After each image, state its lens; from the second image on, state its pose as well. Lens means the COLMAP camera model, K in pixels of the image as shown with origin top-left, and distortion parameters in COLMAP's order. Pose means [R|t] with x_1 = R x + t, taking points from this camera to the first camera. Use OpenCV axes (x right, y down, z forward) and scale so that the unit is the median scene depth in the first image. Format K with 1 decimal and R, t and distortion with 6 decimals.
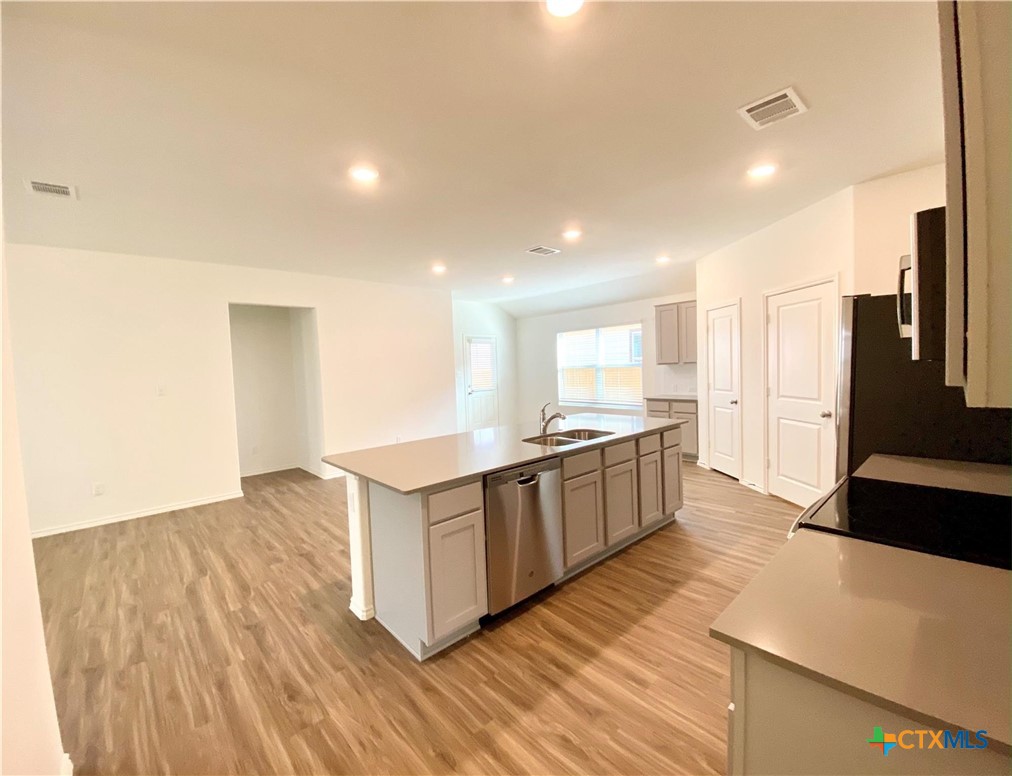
lens RADIAL K [[415.2, 0, 501.6], [0, 415.2, 387.3], [0, 0, 1]] dist [-0.001298, -0.011233]
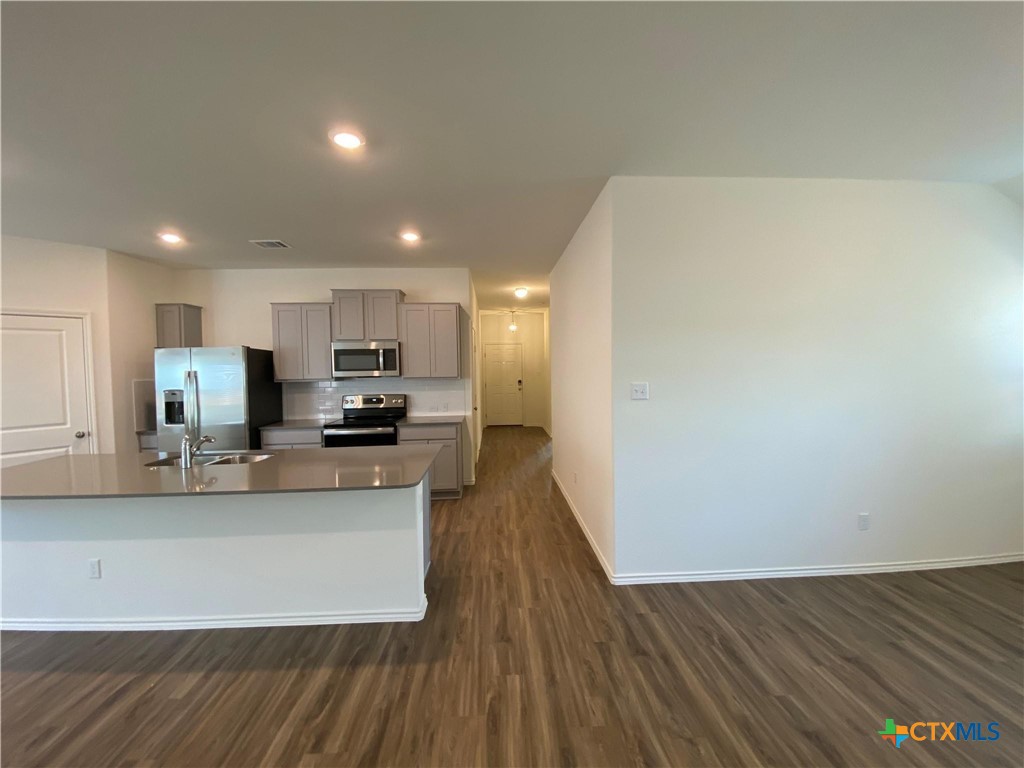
lens RADIAL K [[412.8, 0, 512.6], [0, 412.8, 380.6], [0, 0, 1]] dist [0.019711, -0.018459]
pose [[-0.765814, 0.030150, 0.642354, -1.132630], [0.083531, 0.995101, 0.052879, -0.054827], [-0.637613, 0.094152, -0.764581, 1.507434]]
